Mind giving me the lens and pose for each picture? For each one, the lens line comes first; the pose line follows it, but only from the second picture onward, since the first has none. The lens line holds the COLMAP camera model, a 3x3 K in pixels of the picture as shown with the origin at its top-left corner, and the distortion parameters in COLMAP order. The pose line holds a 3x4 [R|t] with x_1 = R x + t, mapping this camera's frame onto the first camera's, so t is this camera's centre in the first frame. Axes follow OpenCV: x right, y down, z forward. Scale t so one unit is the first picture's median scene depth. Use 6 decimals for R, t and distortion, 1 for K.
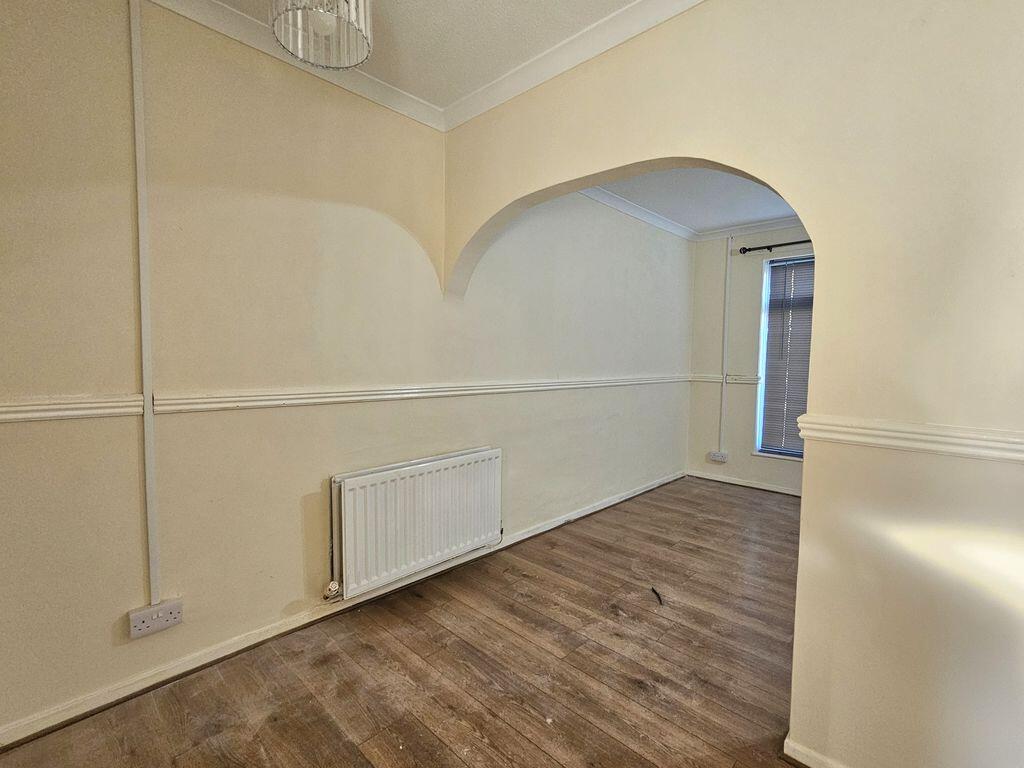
lens RADIAL K [[463.8, 0, 509.3], [0, 463.8, 384.1], [0, 0, 1]] dist [-0.003336, -0.000039]
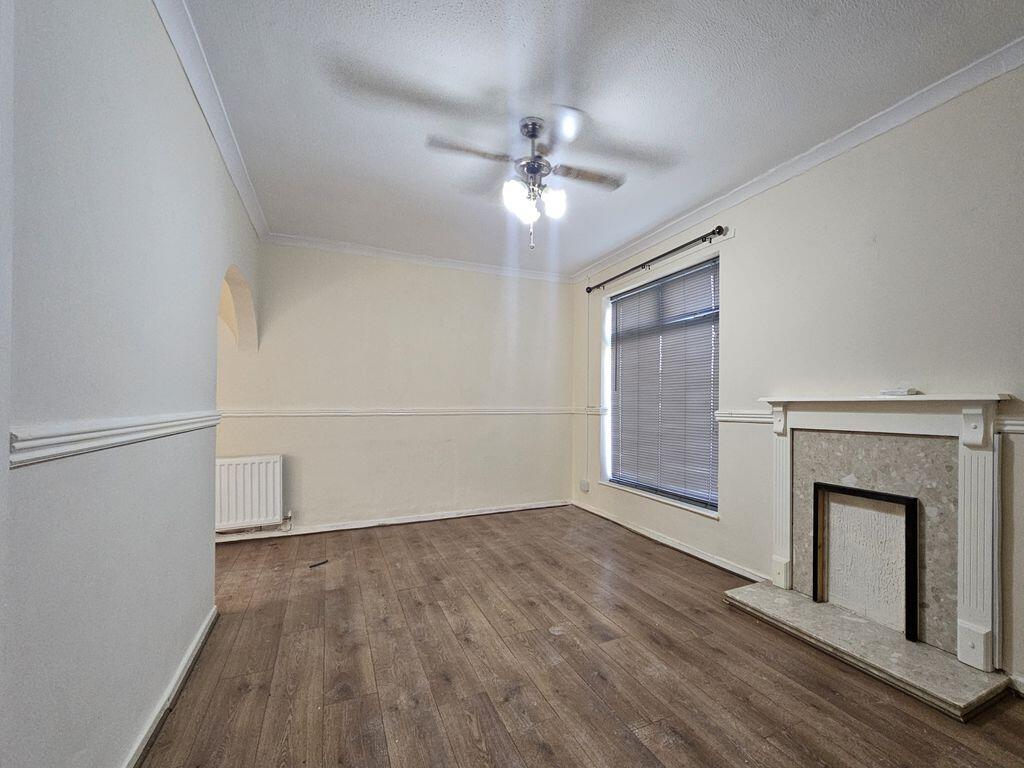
lens RADIAL K [[510.0, 0, 574.8], [0, 510.0, 405.9], [0, 0, 1]] dist [0.005140, 0.000229]
pose [[0.941907, -0.014652, -0.335553, 1.146141], [-0.004978, 0.998329, -0.057566, 0.060692], [0.335836, 0.055892, 0.940261, -0.131364]]
